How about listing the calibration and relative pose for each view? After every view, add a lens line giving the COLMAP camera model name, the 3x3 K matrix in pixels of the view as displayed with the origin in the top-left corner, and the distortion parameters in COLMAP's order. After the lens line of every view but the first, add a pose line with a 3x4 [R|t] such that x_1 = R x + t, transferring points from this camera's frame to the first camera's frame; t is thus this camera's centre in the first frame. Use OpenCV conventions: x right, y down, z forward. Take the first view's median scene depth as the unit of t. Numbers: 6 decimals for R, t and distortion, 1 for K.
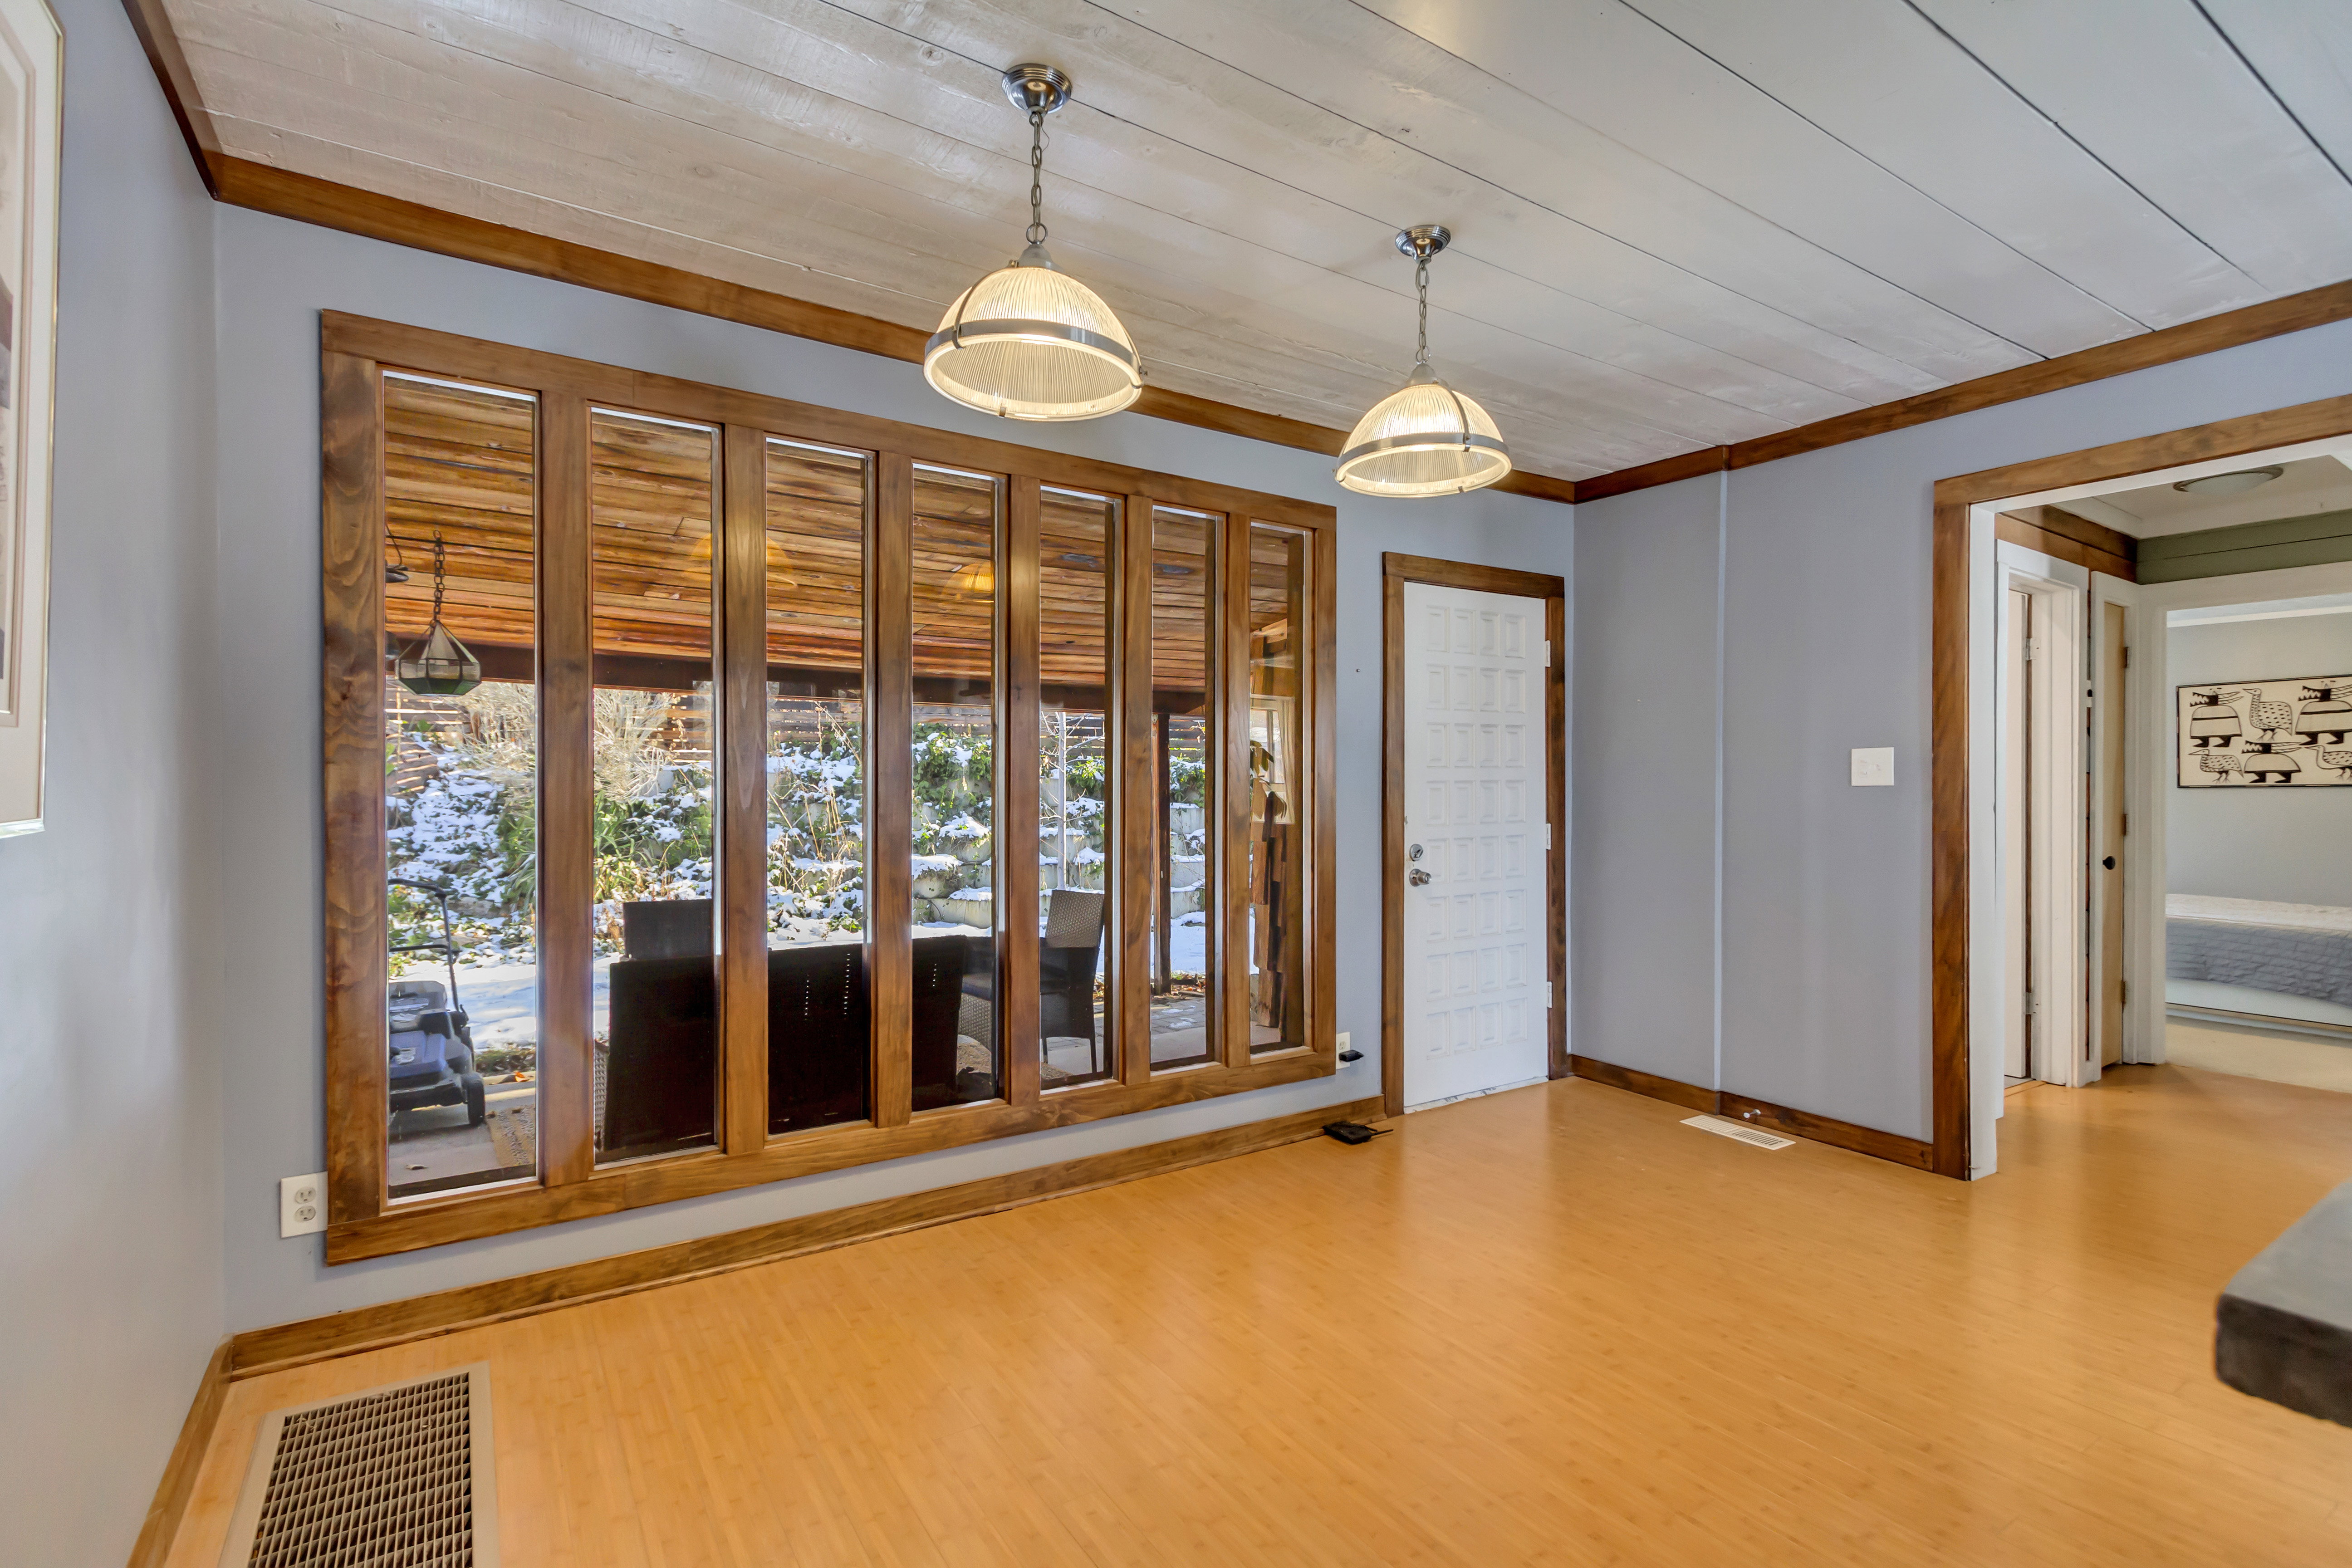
lens RADIAL K [[1088.6, 0, 1170.5], [0, 1088.6, 788.0], [0, 0, 1]] dist [0.001466, 0.000322]
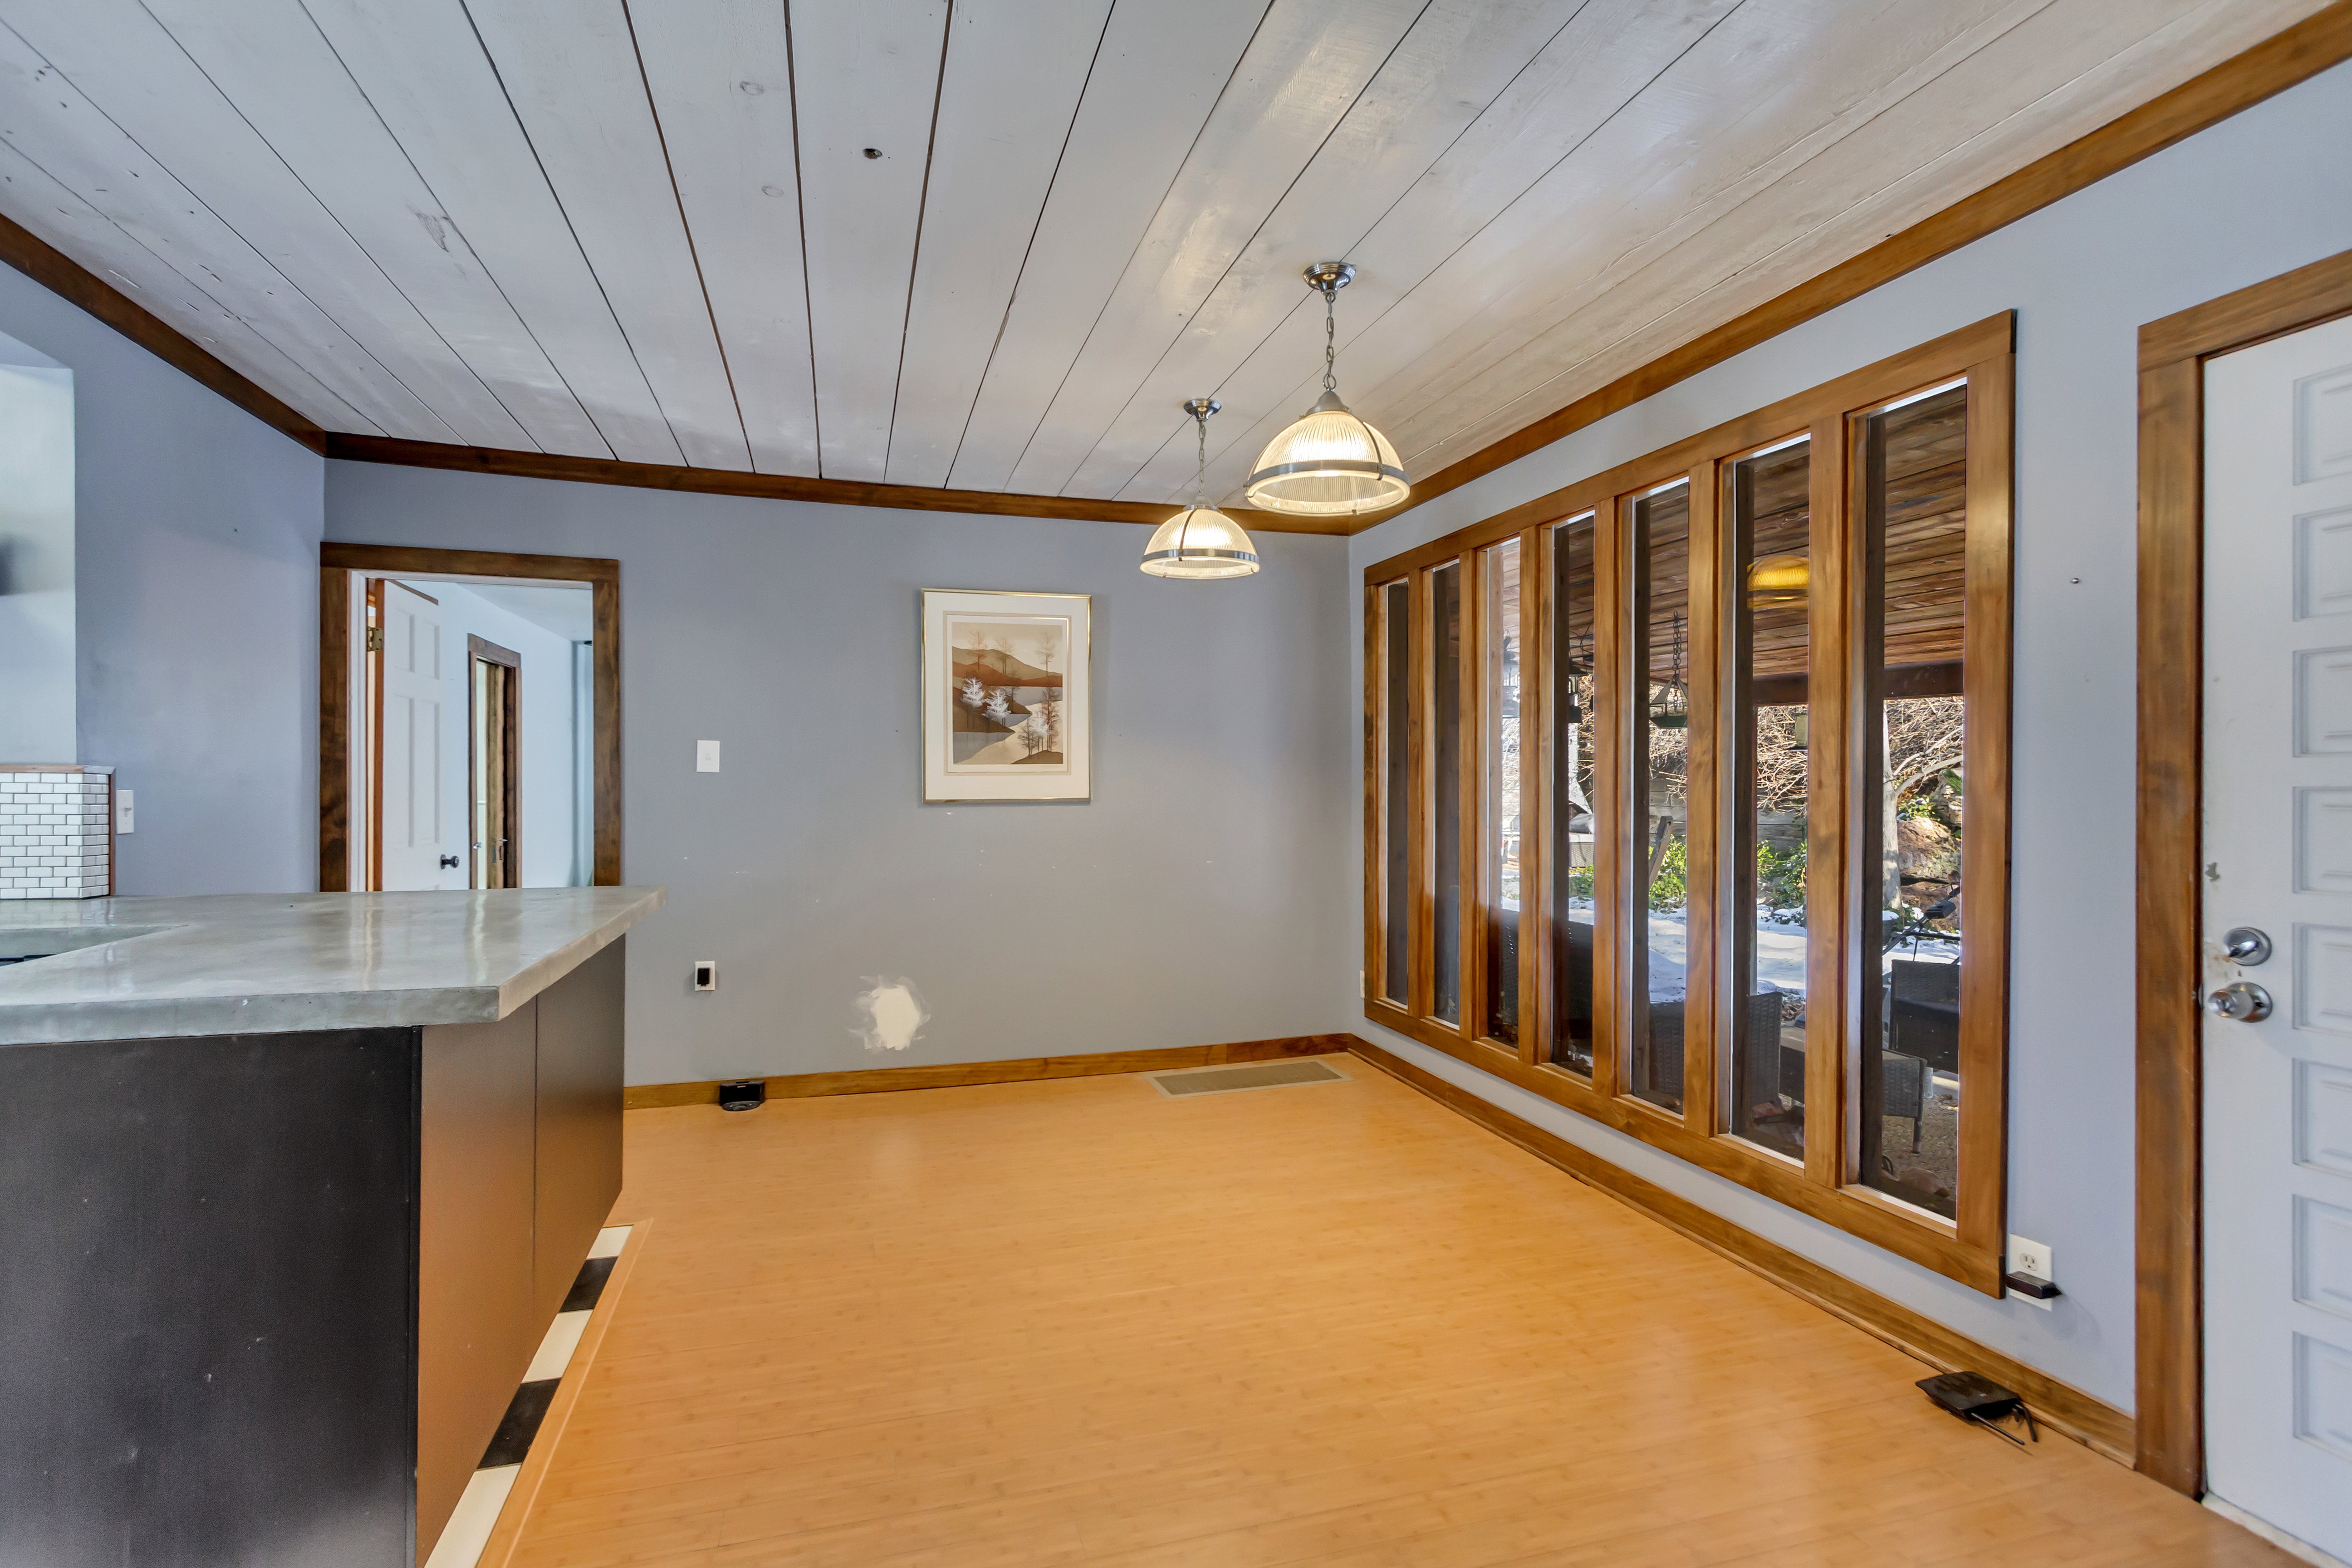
lens RADIAL K [[1088.6, 0, 1173.7], [0, 1088.6, 782.5], [0, 0, 1]] dist [0.001466, 0.000322]
pose [[-0.275636, -0.006804, -0.961238, 0.820046], [-0.008172, 0.999955, -0.004735, -0.003036], [0.961227, 0.006550, -0.275680, 0.734076]]
